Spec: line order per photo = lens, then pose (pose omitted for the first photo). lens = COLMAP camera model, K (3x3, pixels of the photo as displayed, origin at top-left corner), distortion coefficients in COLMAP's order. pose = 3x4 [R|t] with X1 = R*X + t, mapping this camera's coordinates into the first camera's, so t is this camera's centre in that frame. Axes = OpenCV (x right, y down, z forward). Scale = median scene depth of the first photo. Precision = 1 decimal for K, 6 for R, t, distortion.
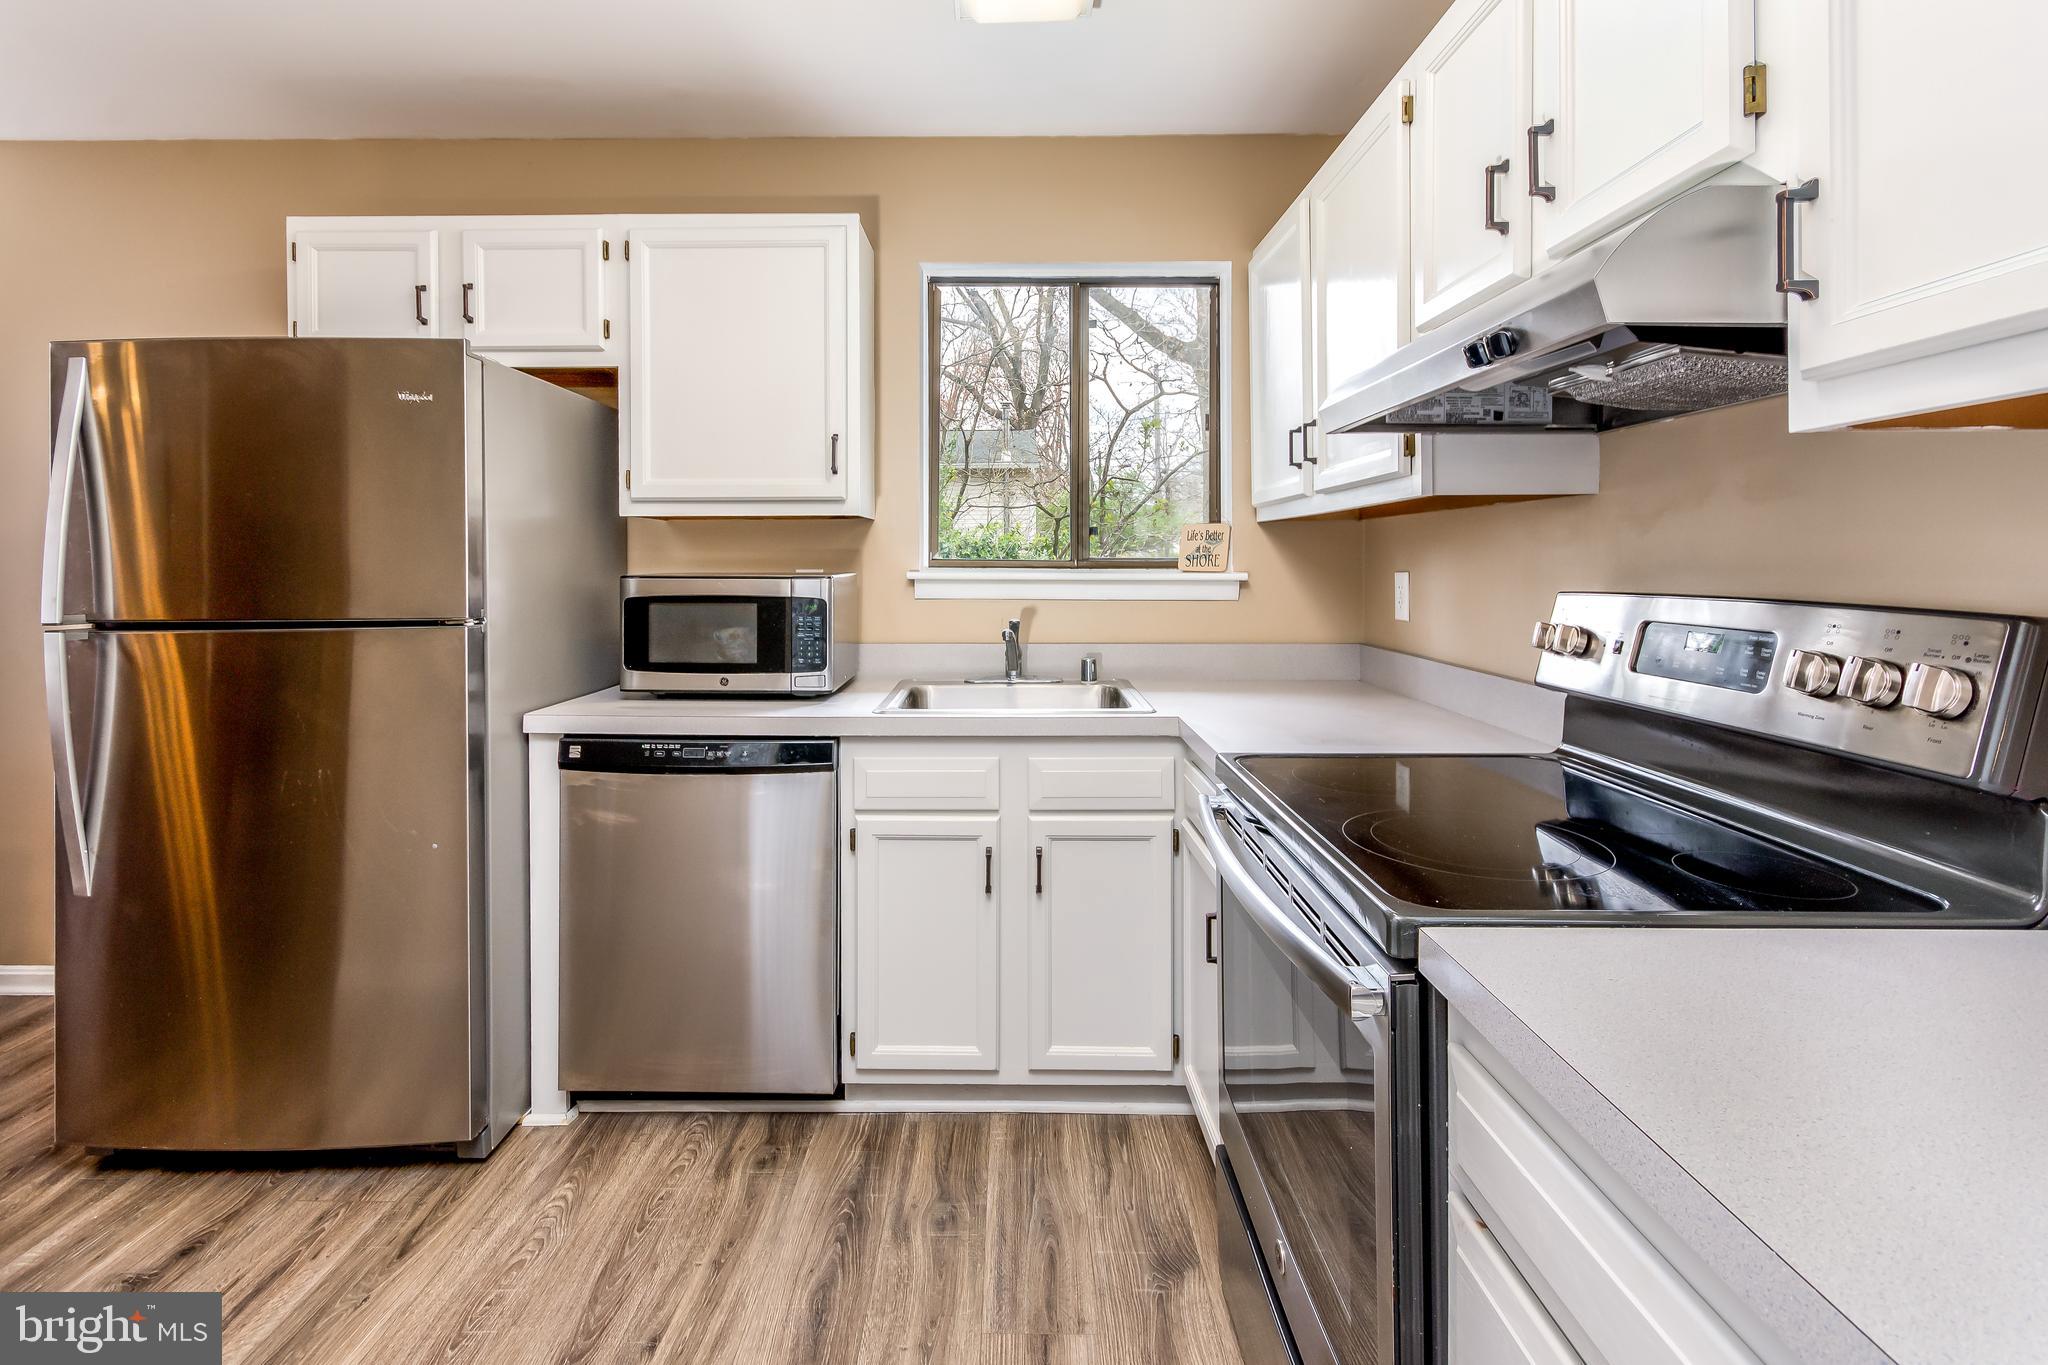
lens RADIAL K [[934.6, 0, 1014.3], [0, 934.6, 558.6], [0, 0, 1]] dist [0.006567, -0.000251]
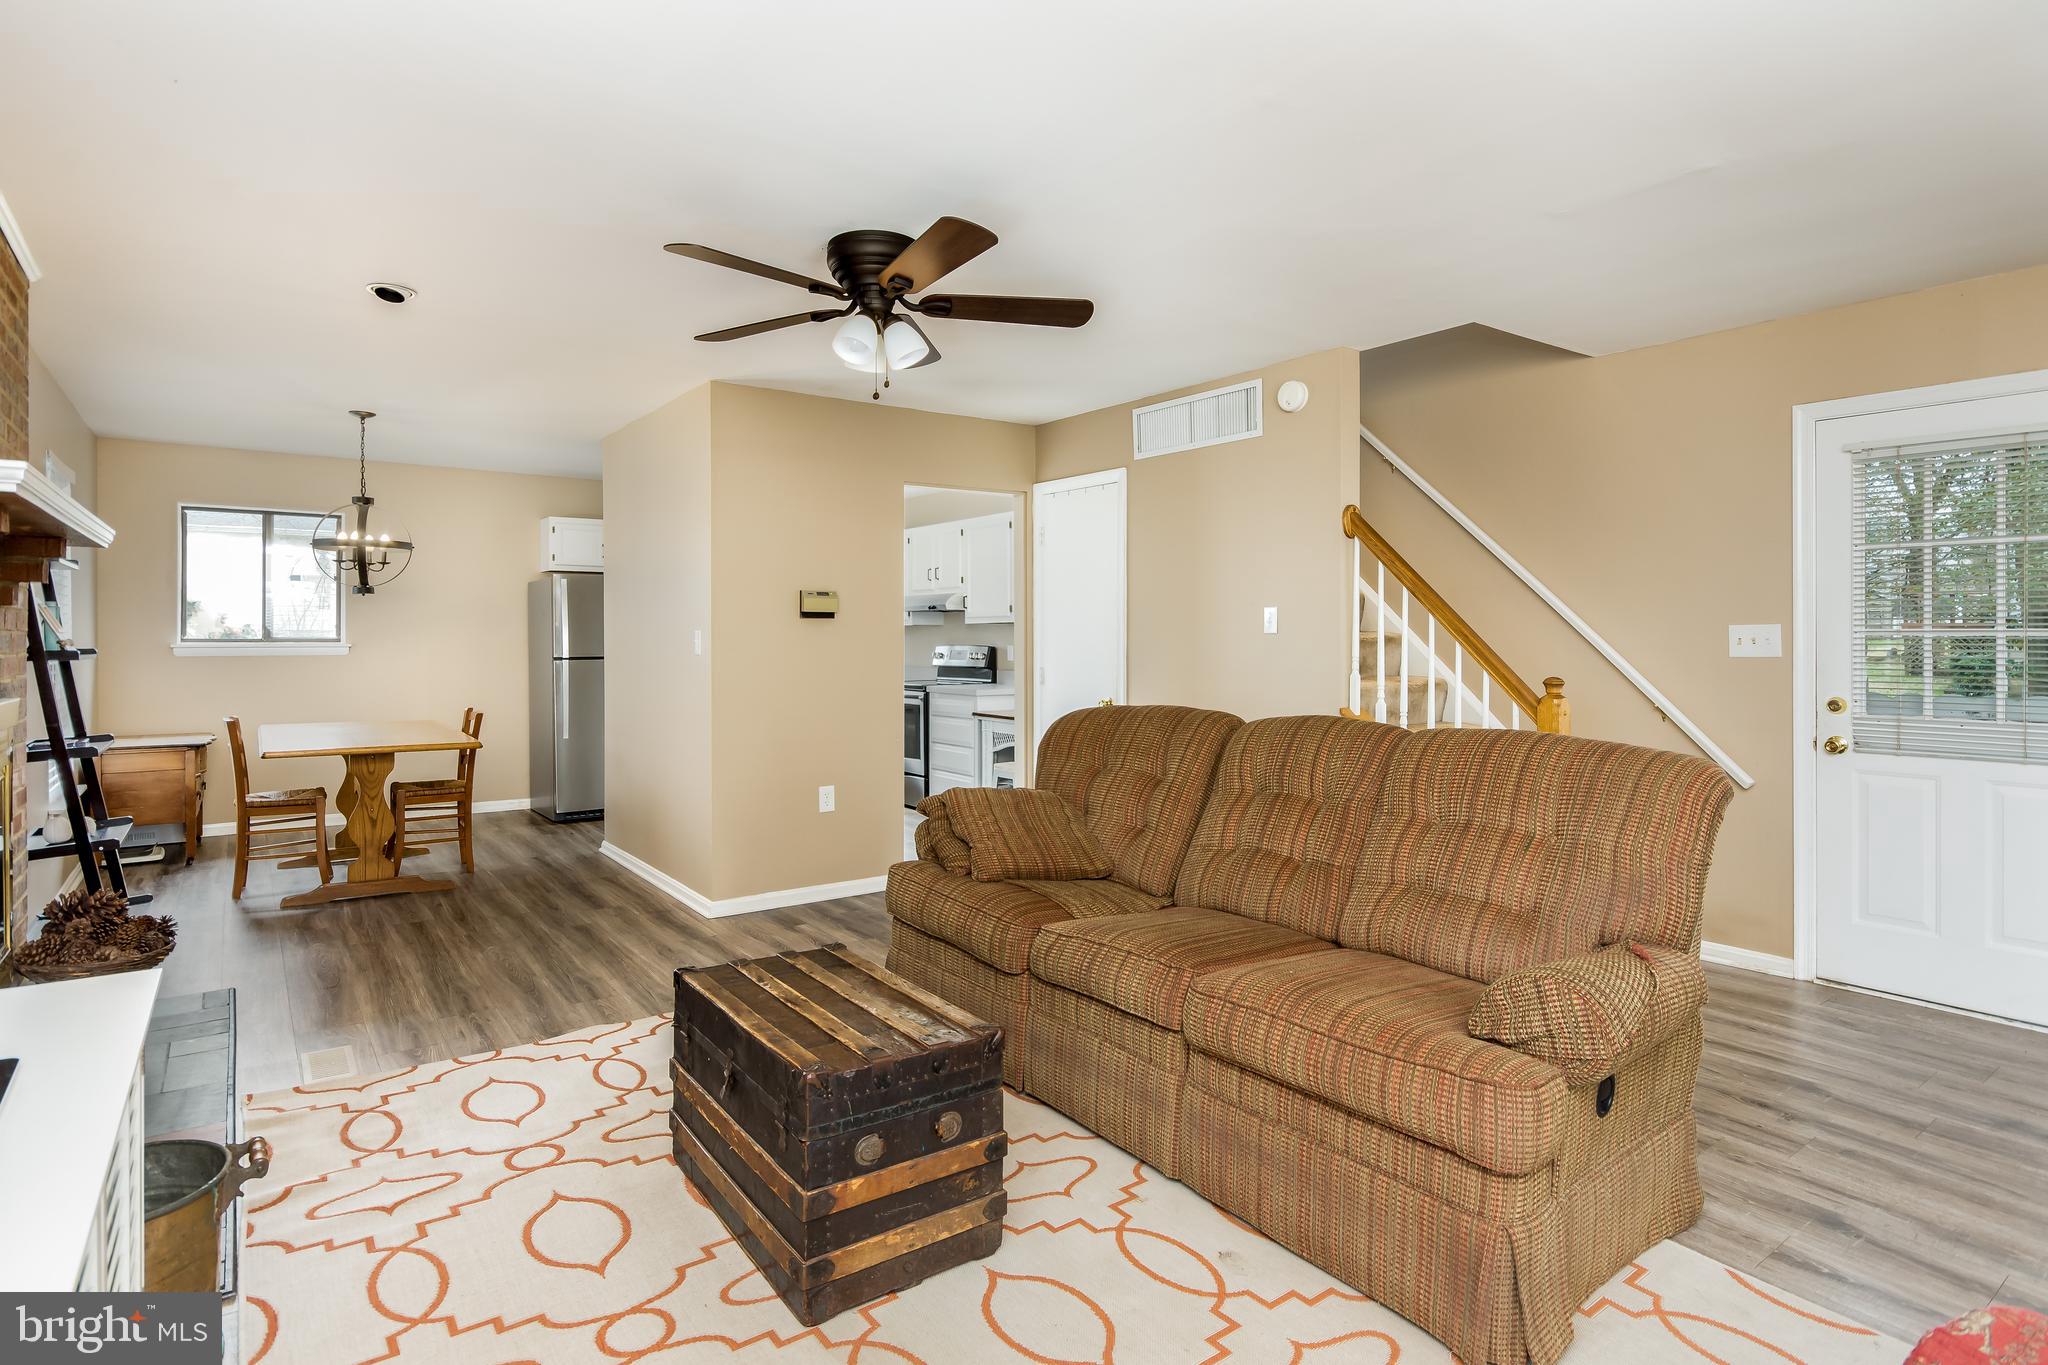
lens RADIAL K [[1050.7, 0, 1028.8], [0, 1050.7, 642.3], [0, 0, 1]] dist [0.002633, -0.005164]
pose [[0.789786, 0.003620, 0.613372, -2.144580], [-0.002650, 0.999993, -0.002489, 0.025953], [-0.613377, 0.000340, 0.789790, -3.237512]]
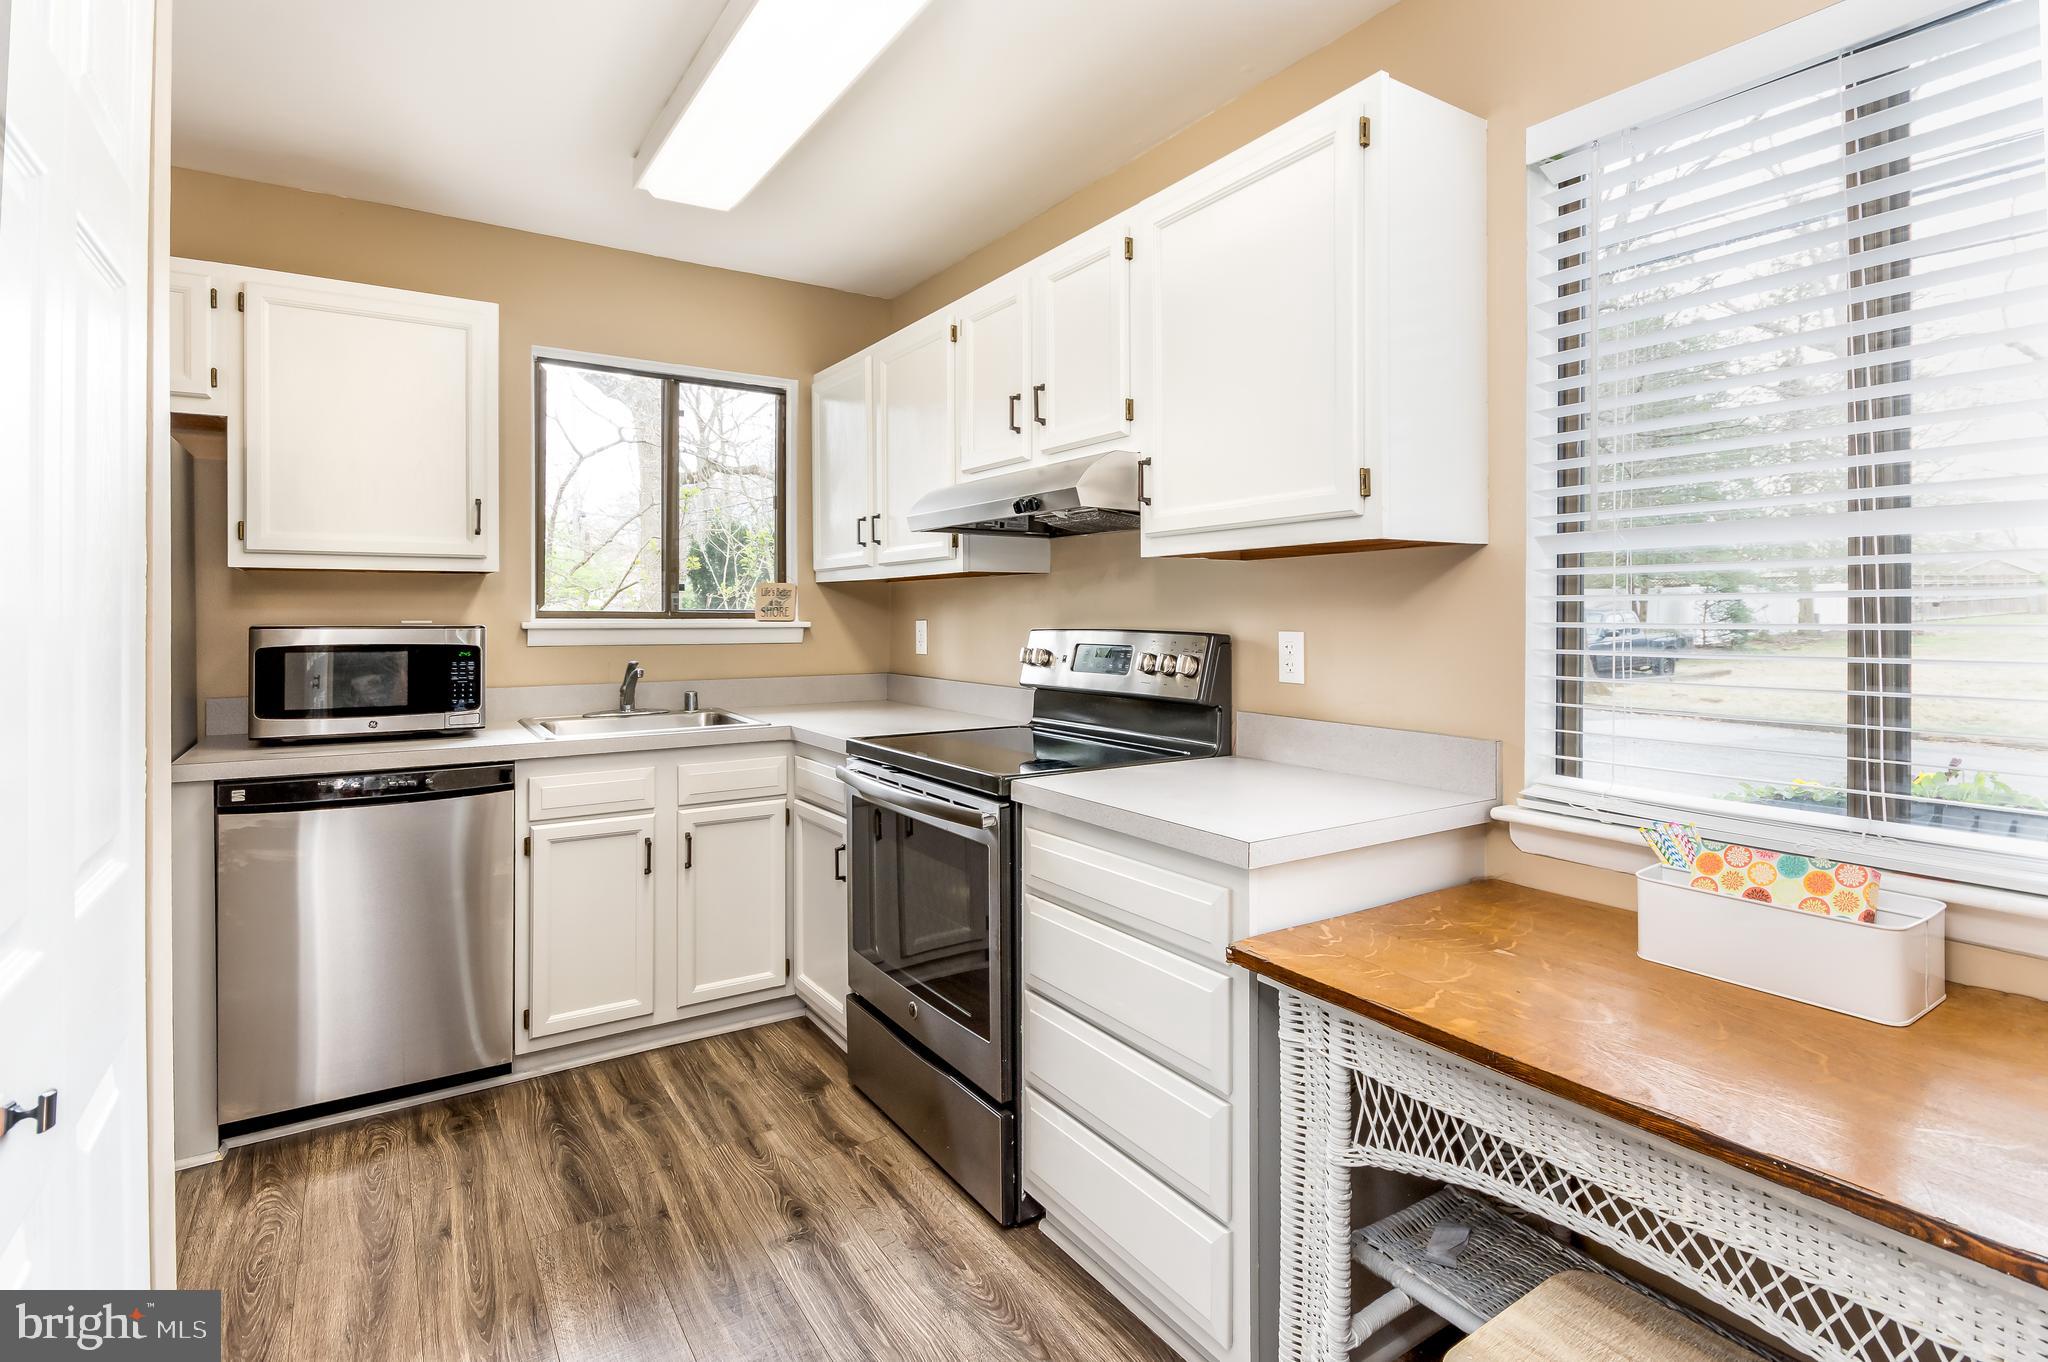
lens RADIAL K [[1000.2, 0, 1021.2], [0, 1000.2, 613.2], [0, 0, 1]] dist [-0.001581, -0.000818]
pose [[0.826431, -0.000196, 0.563039, -0.422796], [-0.000643, 0.999999, 0.001292, 0.002465], [-0.563038, -0.001430, 0.826430, -0.458258]]
